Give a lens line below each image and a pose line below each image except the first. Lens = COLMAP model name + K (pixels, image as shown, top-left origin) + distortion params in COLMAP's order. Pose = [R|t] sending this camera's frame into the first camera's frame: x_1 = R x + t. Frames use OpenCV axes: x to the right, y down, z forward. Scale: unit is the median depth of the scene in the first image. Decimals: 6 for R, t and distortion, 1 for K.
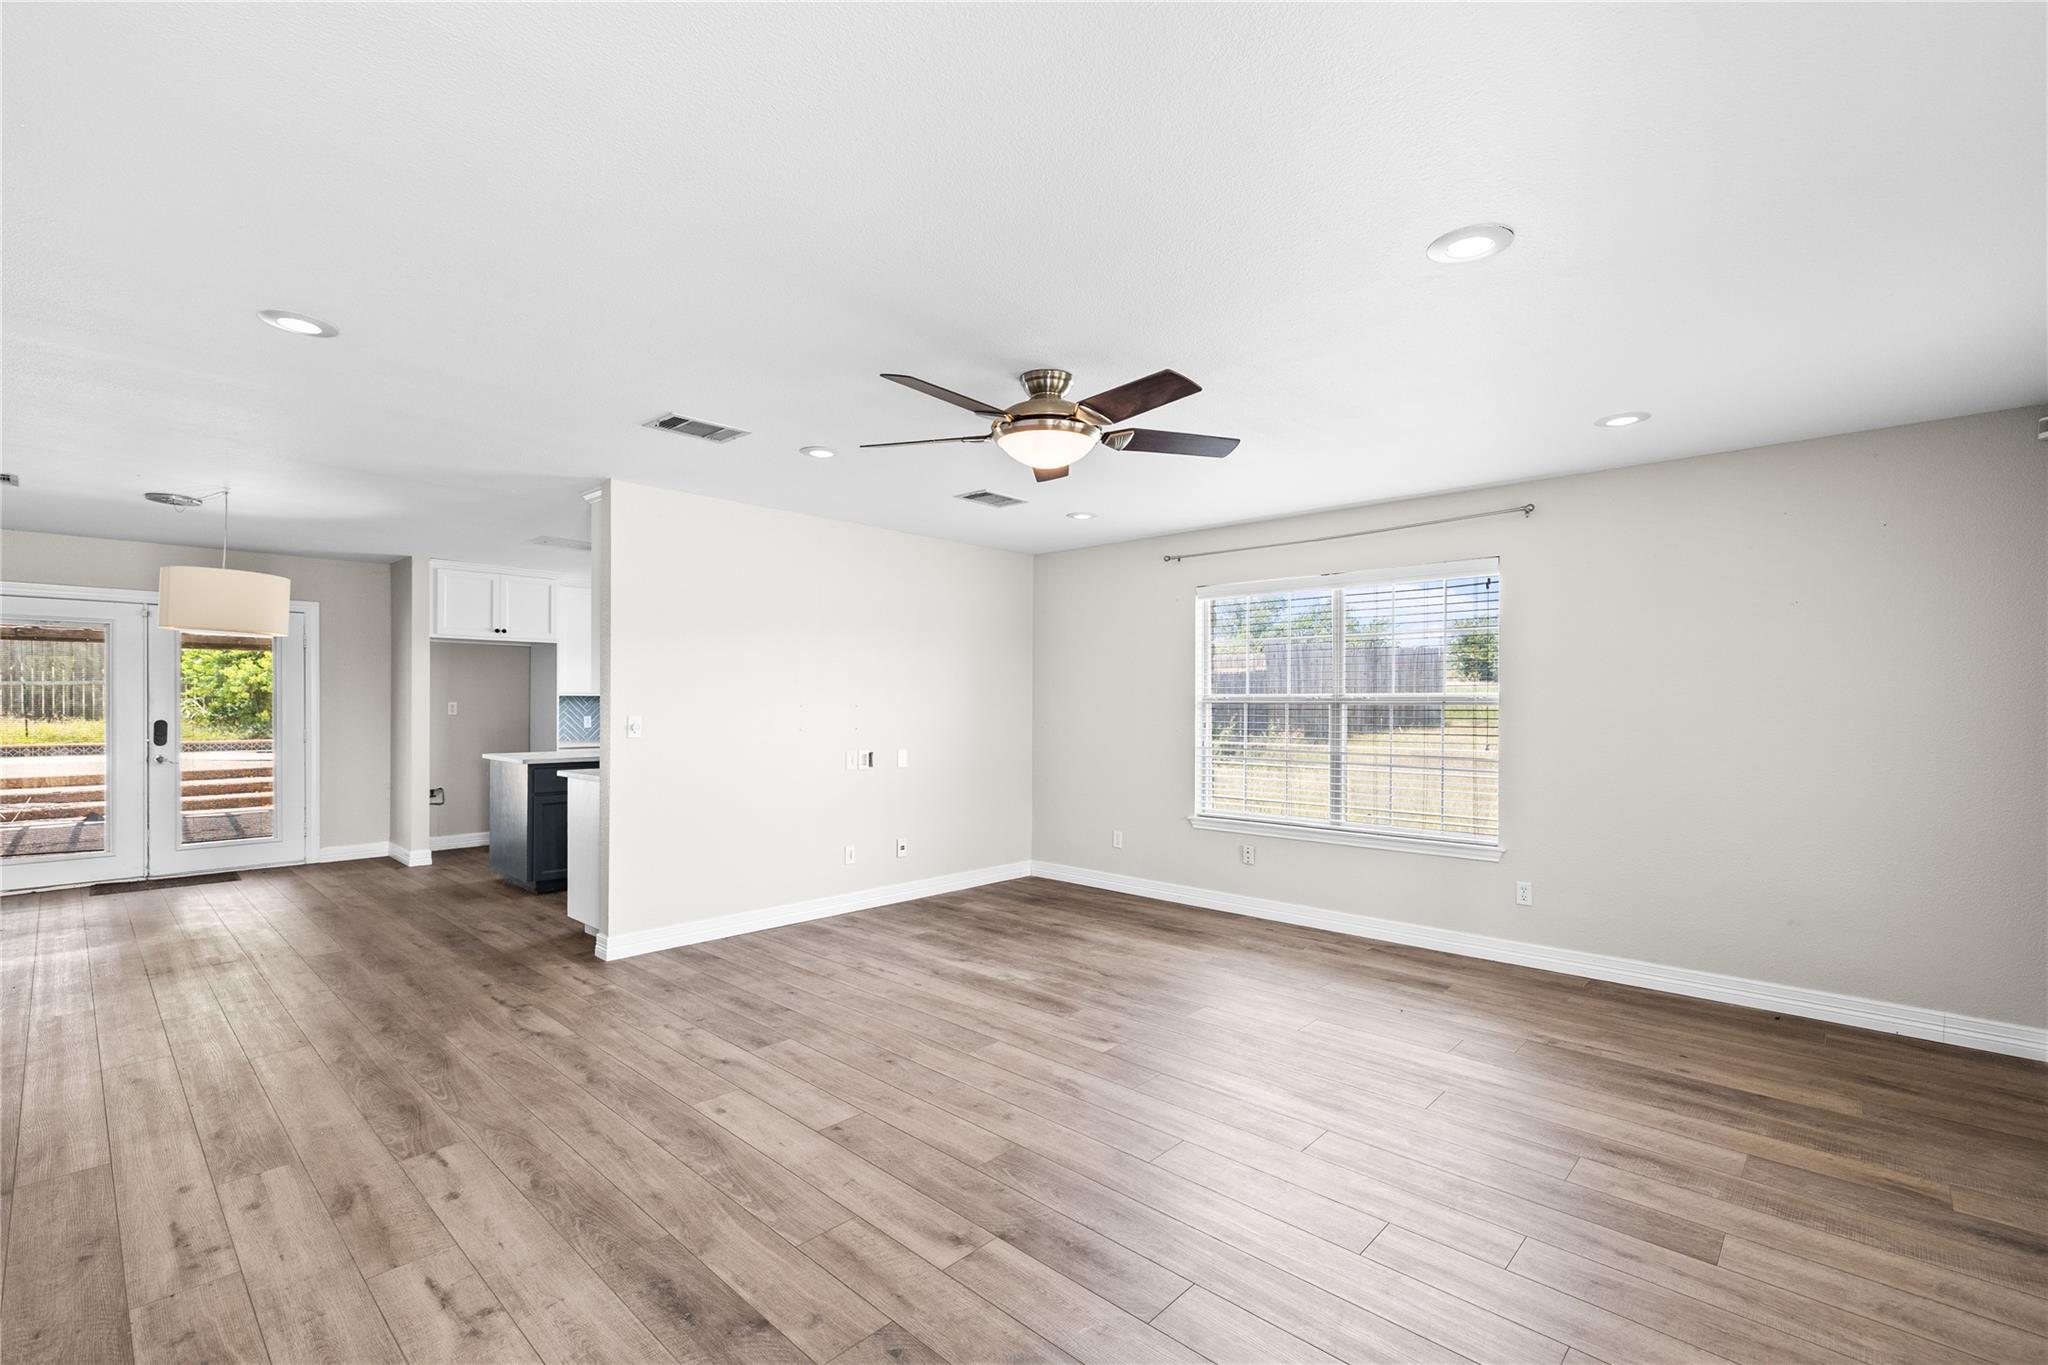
lens RADIAL K [[891.3, 0, 1023.5], [0, 891.3, 701.8], [0, 0, 1]] dist [0.002919, -0.000703]
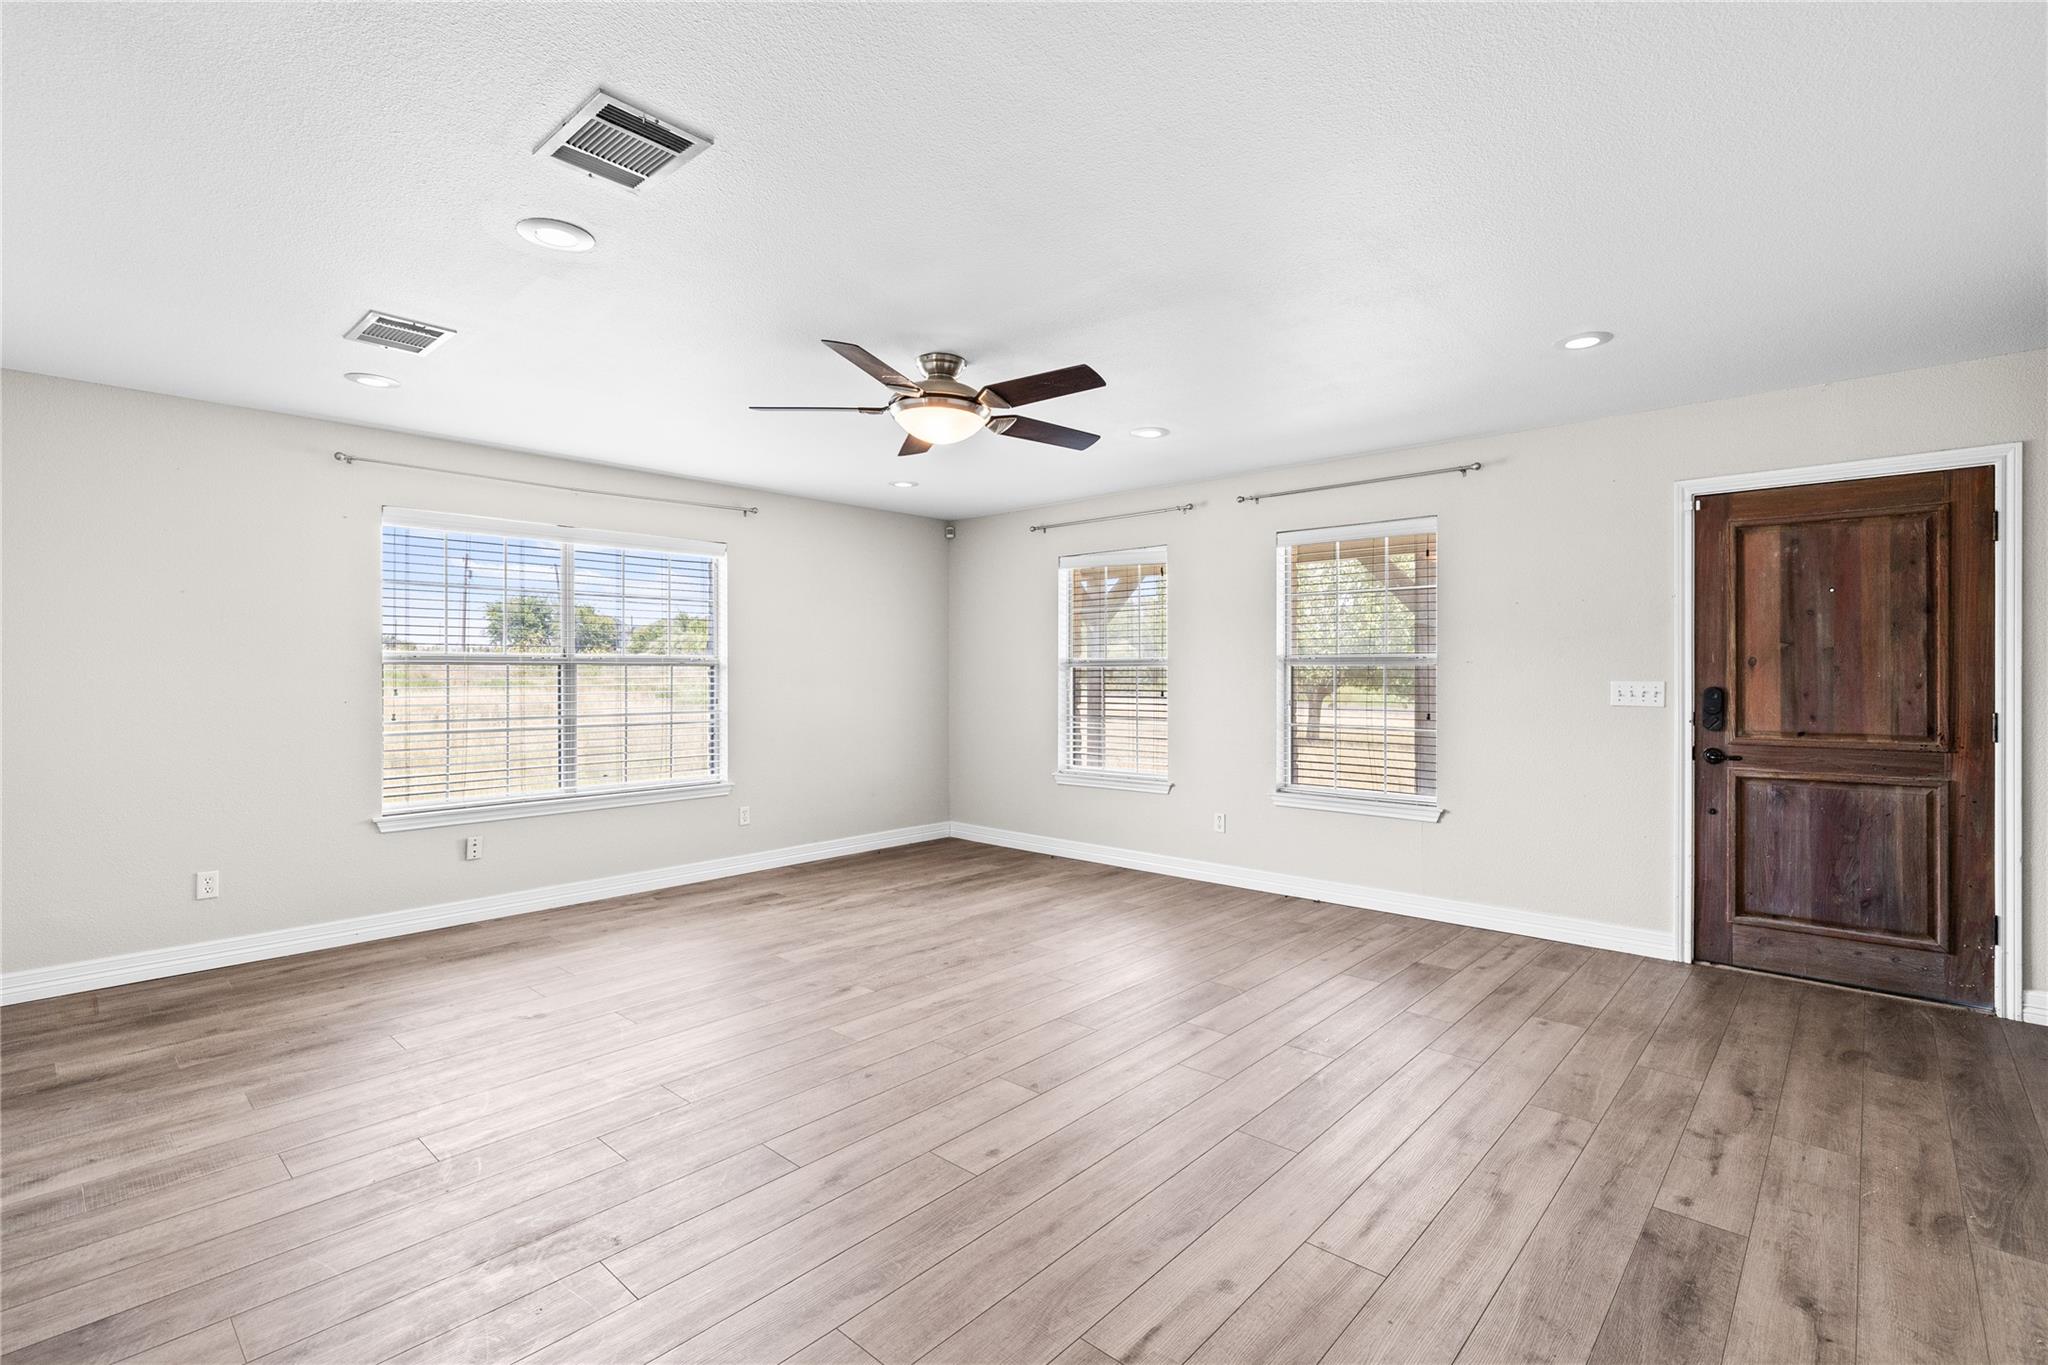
lens RADIAL K [[924.0, 0, 1035.5], [0, 924.0, 671.0], [0, 0, 1]] dist [-0.003630, 0.000072]
pose [[-0.009169, -0.003374, 0.999952, -1.081326], [0.000454, 0.999994, 0.003378, 0.010261], [-0.999958, 0.000485, -0.009167, 0.879657]]
